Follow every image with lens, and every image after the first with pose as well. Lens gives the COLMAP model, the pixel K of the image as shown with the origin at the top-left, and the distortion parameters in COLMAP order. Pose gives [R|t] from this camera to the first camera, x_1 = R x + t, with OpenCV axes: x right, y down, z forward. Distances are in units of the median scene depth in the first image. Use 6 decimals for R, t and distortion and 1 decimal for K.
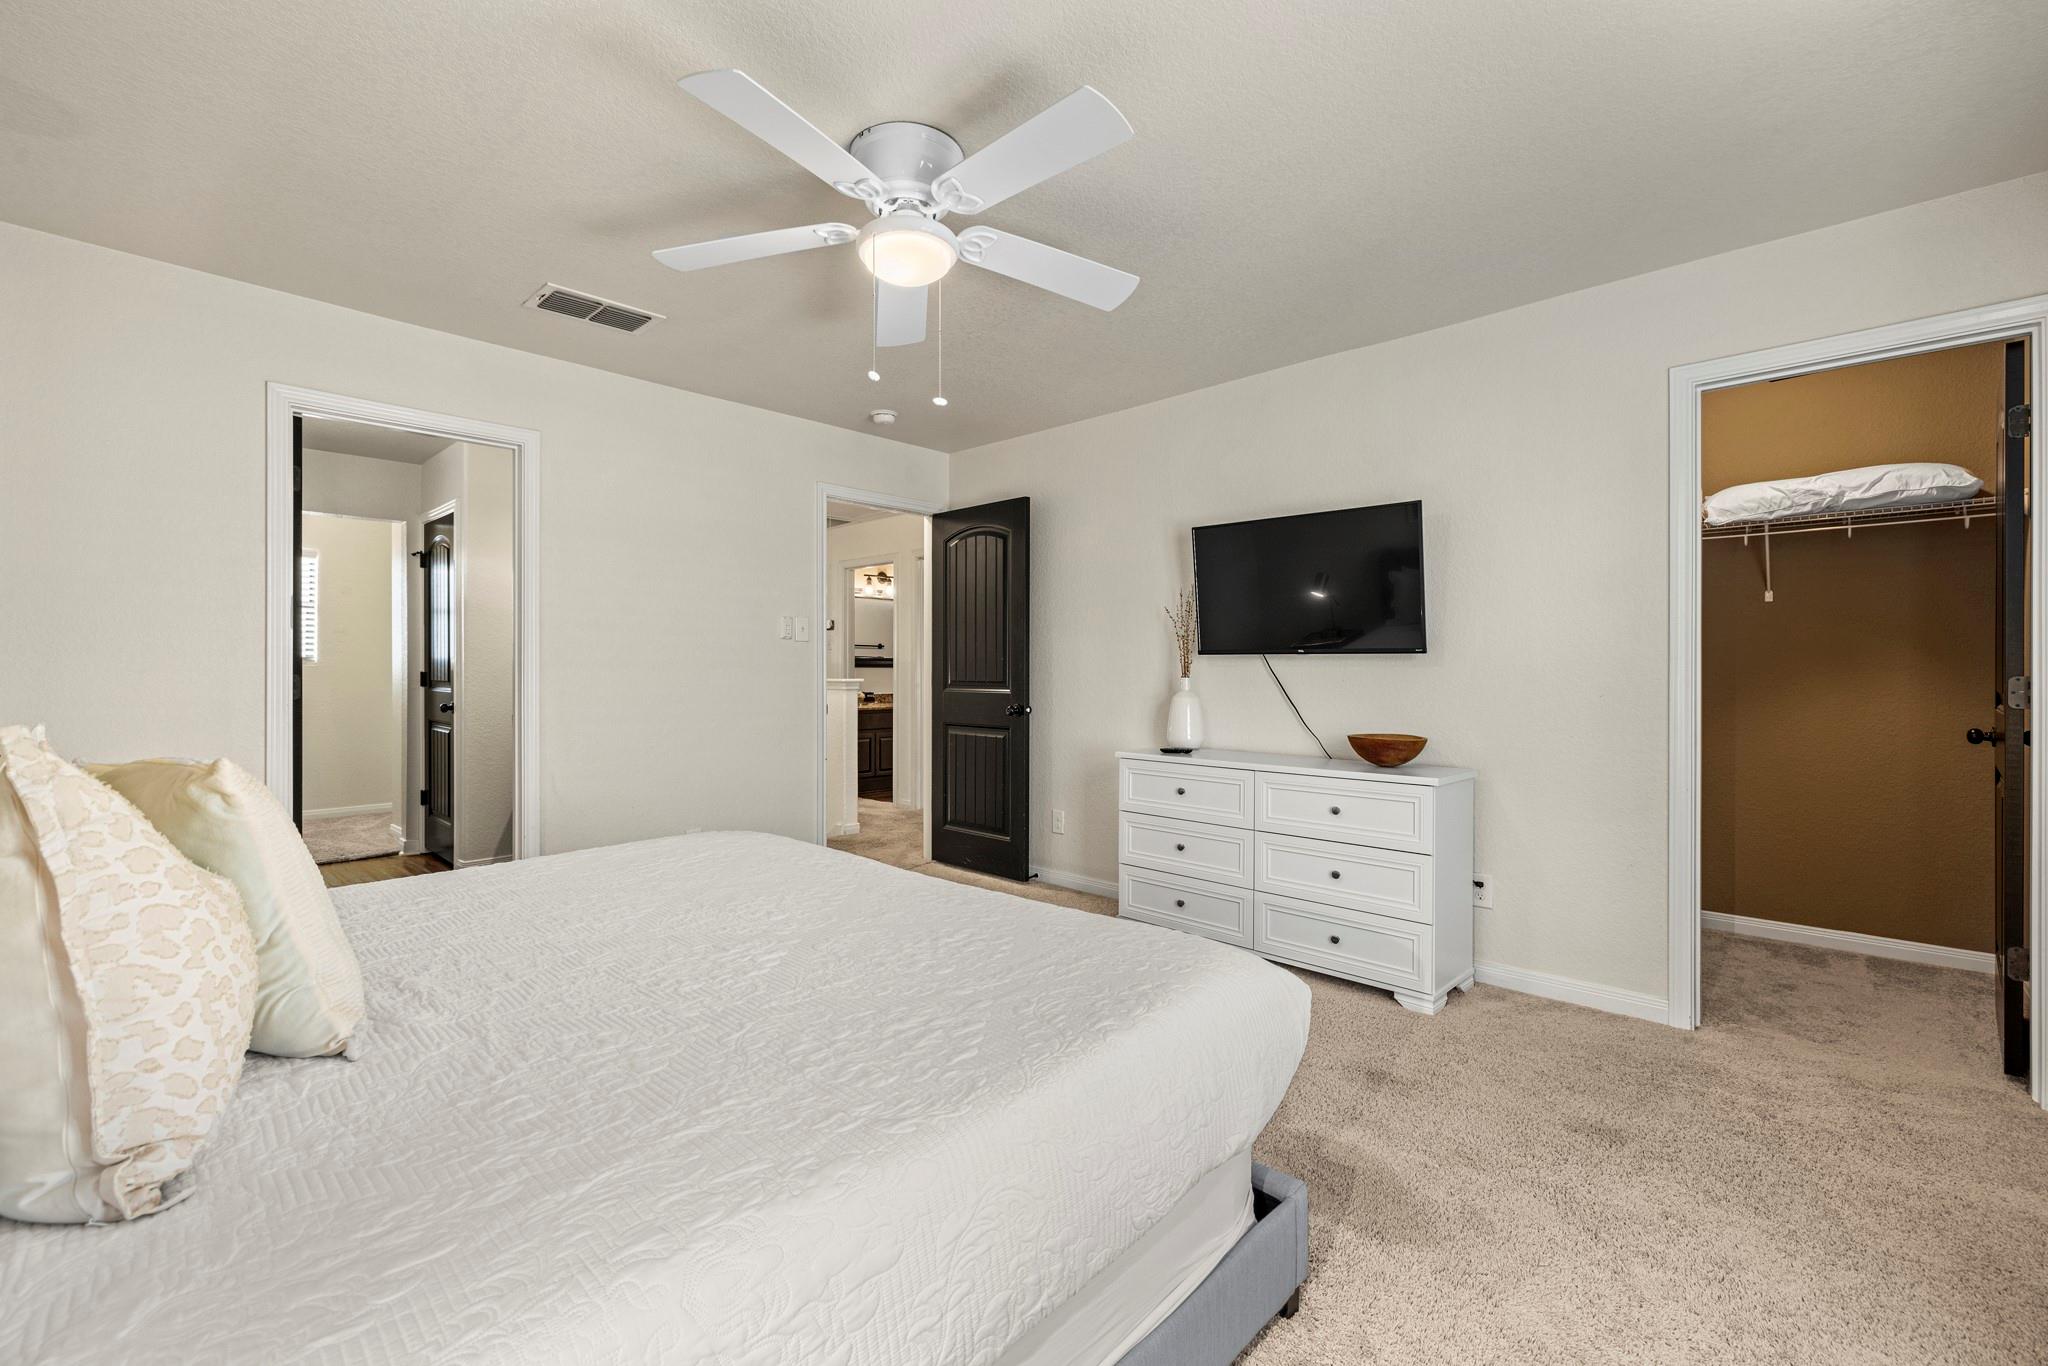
lens RADIAL K [[866.9, 0, 1020.2], [0, 866.9, 673.0], [0, 0, 1]] dist [-0.000679, 0.000364]
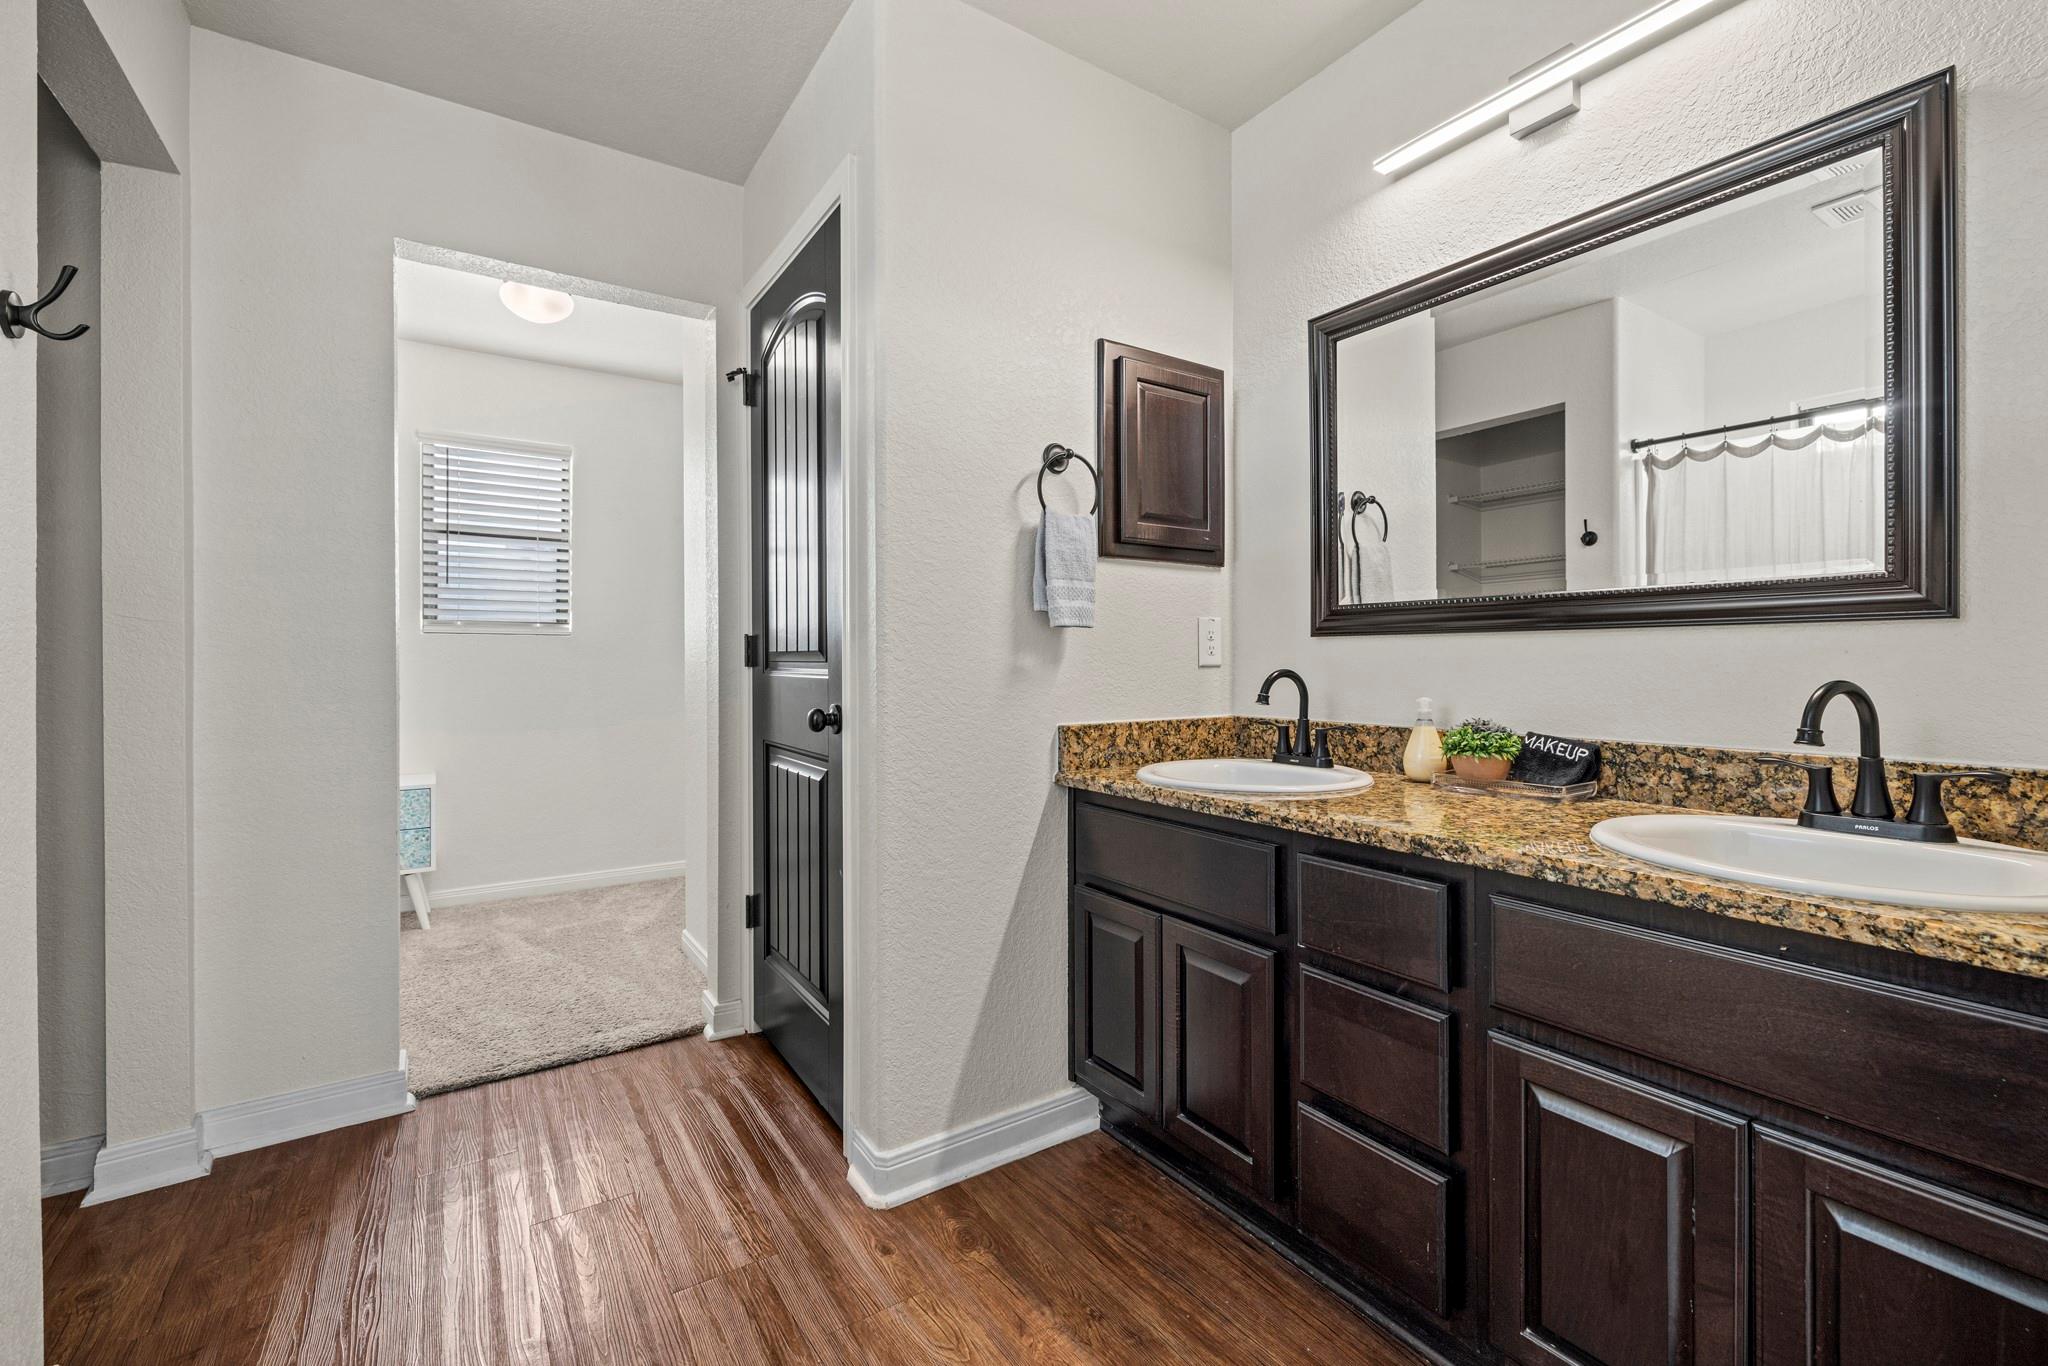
lens RADIAL K [[866.9, 0, 1018.3], [0, 866.9, 676.1], [0, 0, 1]] dist [-0.000679, 0.000364]
pose [[0.972182, 0.000303, -0.234225, -0.446626], [0.000869, 0.999988, 0.004901, 0.018006], [0.234224, -0.004968, 0.972170, 0.592359]]
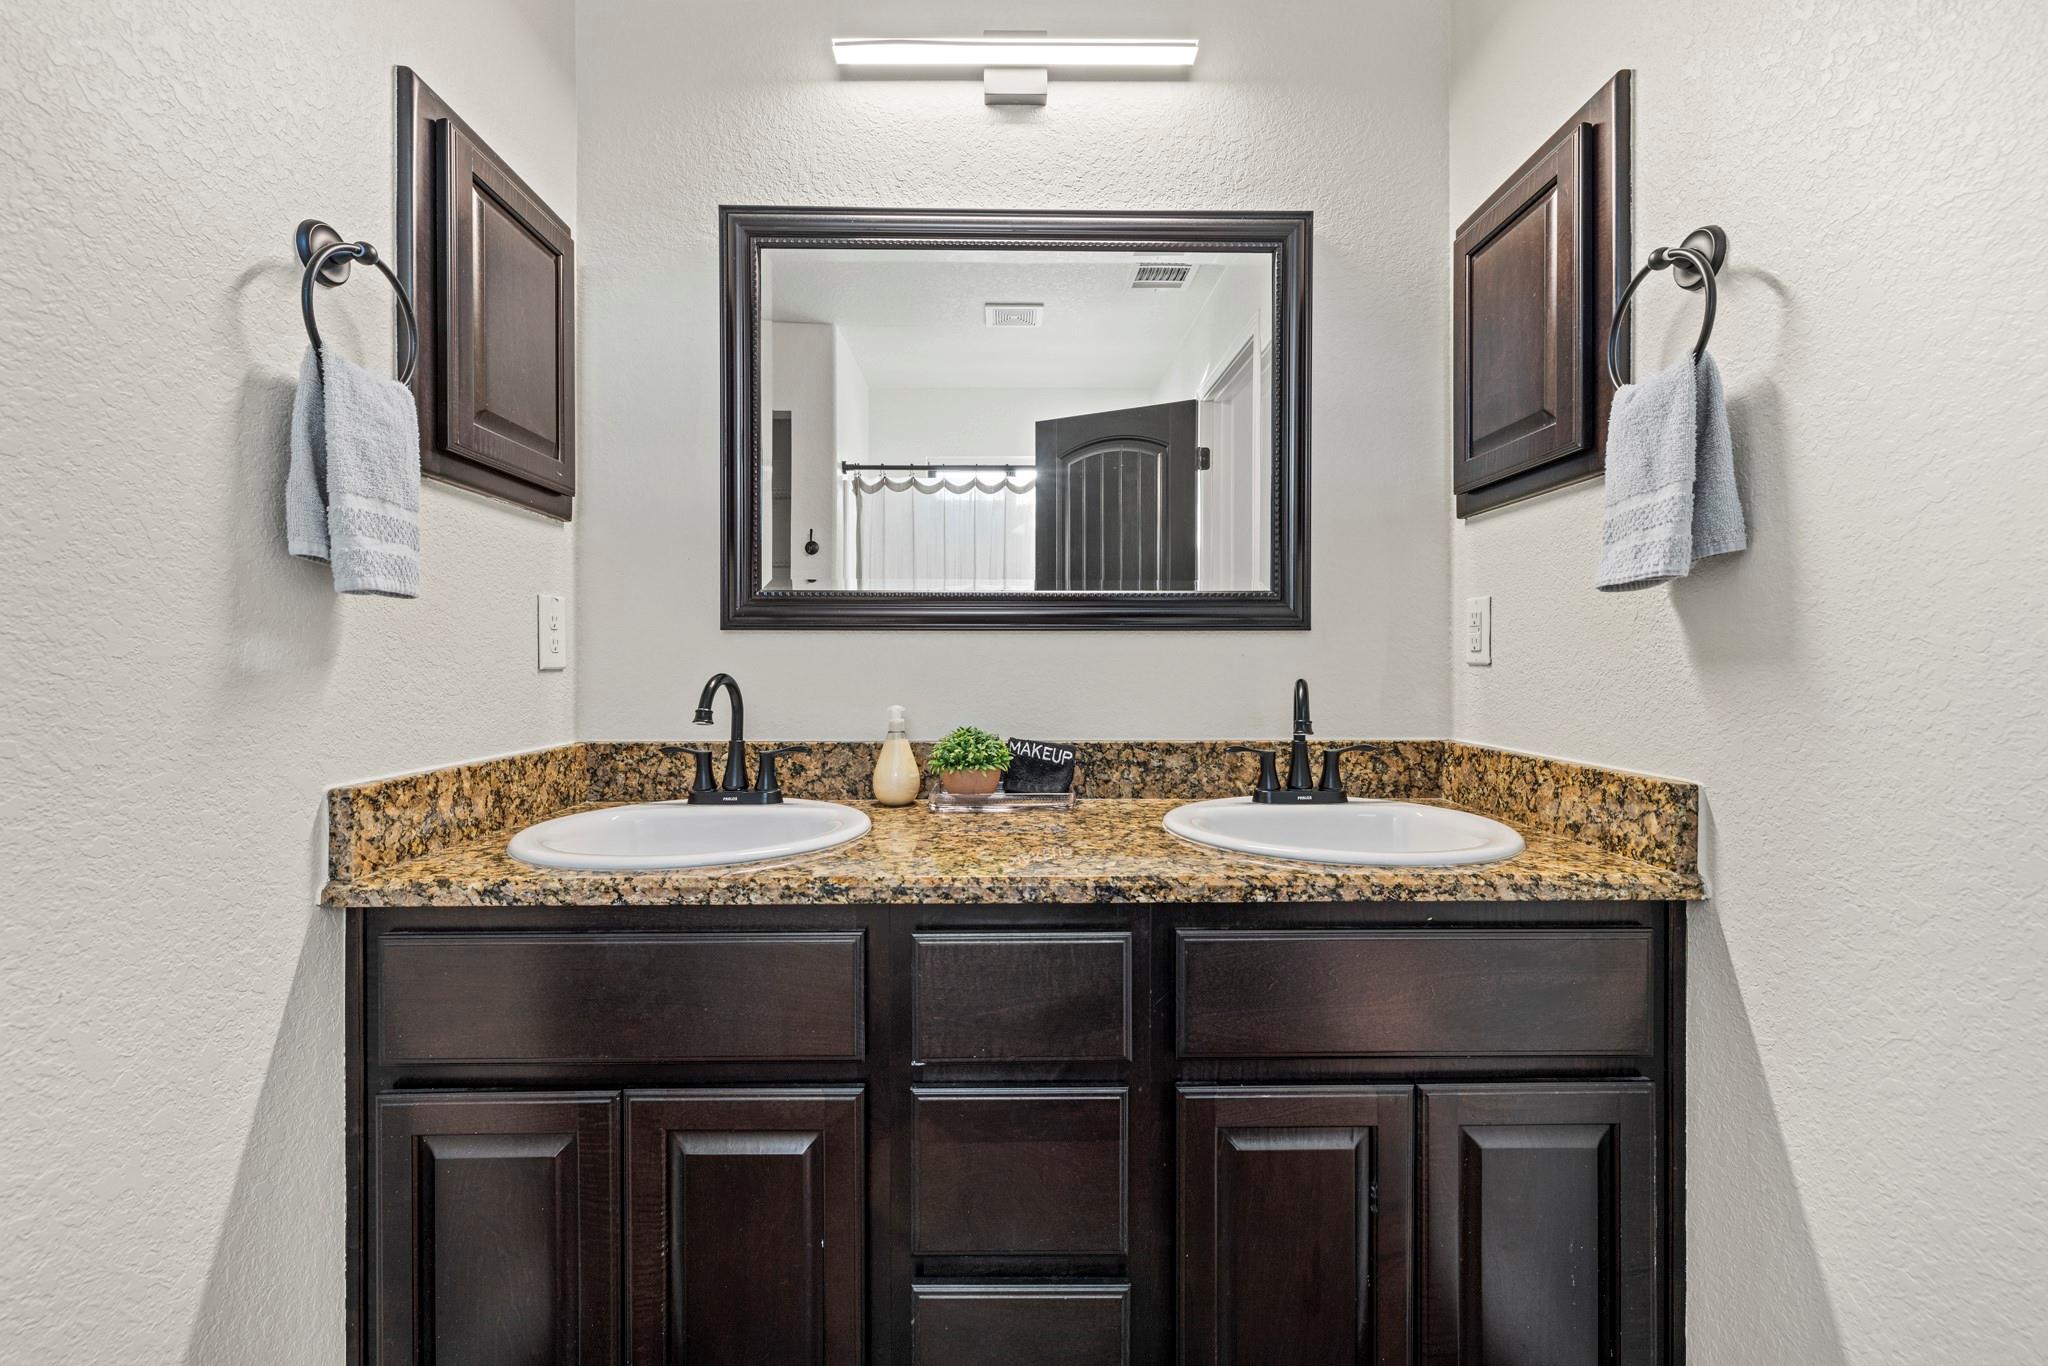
lens RADIAL K [[866.9, 0, 1028.2], [0, 866.9, 673.4], [0, 0, 1]] dist [-0.000679, 0.000364]
pose [[0.719930, -0.009812, 0.693977, -0.590760], [0.009897, 0.999944, 0.003870, 0.016156], [-0.693976, 0.004082, 0.719986, 0.793037]]
